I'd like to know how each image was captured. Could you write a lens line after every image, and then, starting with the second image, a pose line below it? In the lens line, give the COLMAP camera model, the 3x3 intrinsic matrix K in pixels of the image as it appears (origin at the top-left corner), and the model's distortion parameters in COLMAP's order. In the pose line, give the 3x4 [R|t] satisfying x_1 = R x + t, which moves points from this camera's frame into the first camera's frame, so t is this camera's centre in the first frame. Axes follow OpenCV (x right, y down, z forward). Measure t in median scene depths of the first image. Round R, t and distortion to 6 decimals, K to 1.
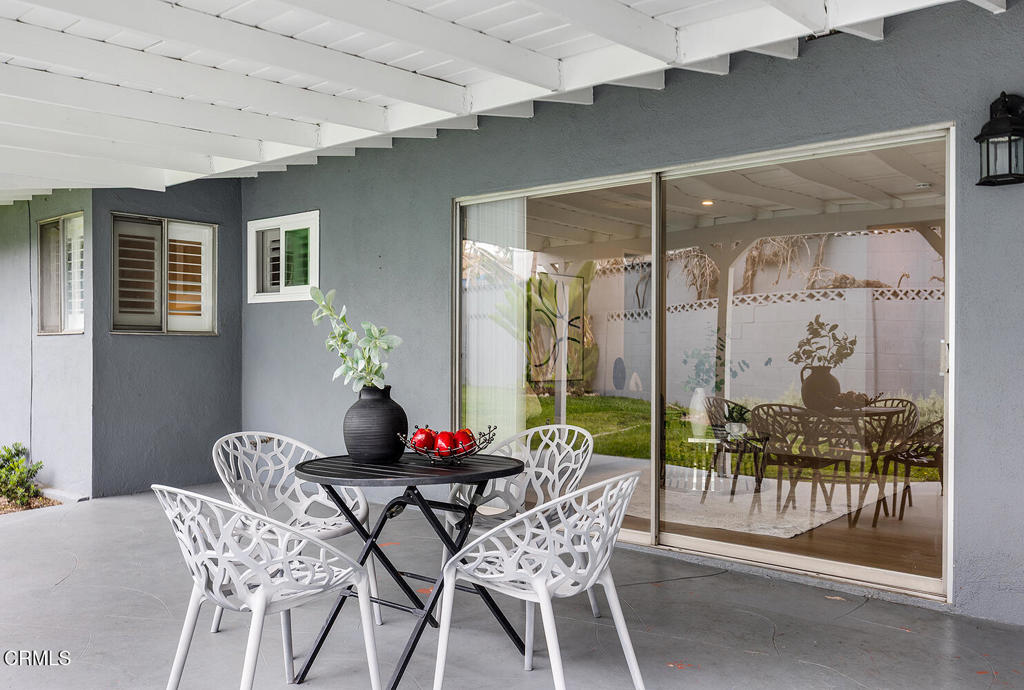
lens RADIAL K [[899.1, 0, 512.0], [0, 899.1, 345.0], [0, 0, 1]] dist [-0.042769, -0.002743]
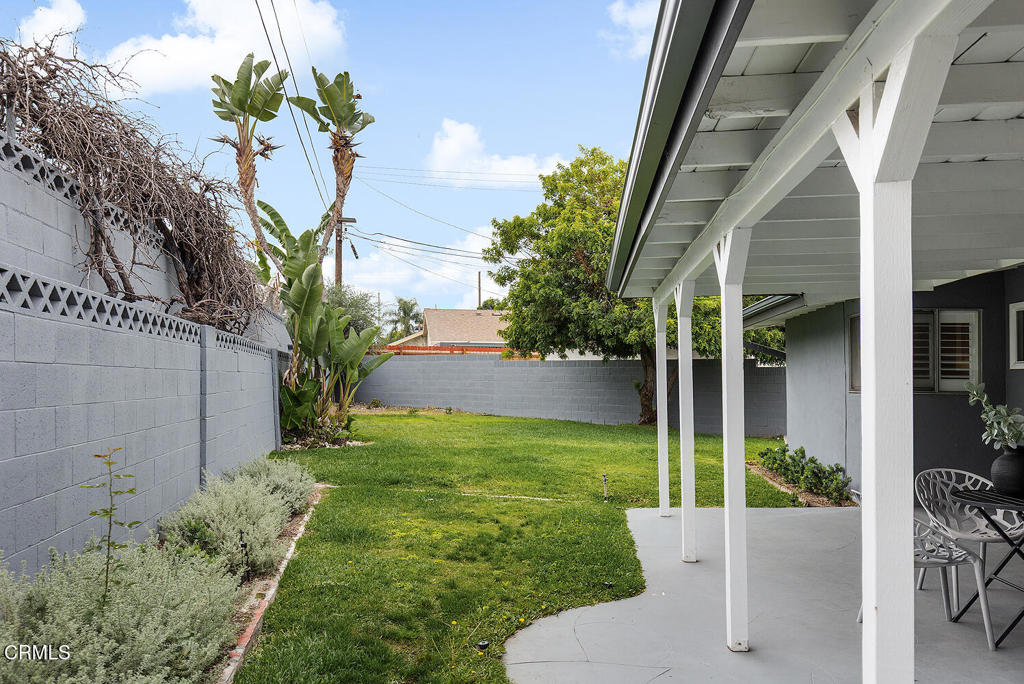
lens RADIAL K [[739.5, 0, 512.0], [0, 739.5, 342.0], [0, 0, 1]] dist [0.007883, 0.003067]
pose [[0.573268, -0.039964, -0.818393, 0.180962], [-0.006470, 0.998558, -0.053294, -0.026944], [0.819343, 0.035847, 0.572182, -0.200695]]
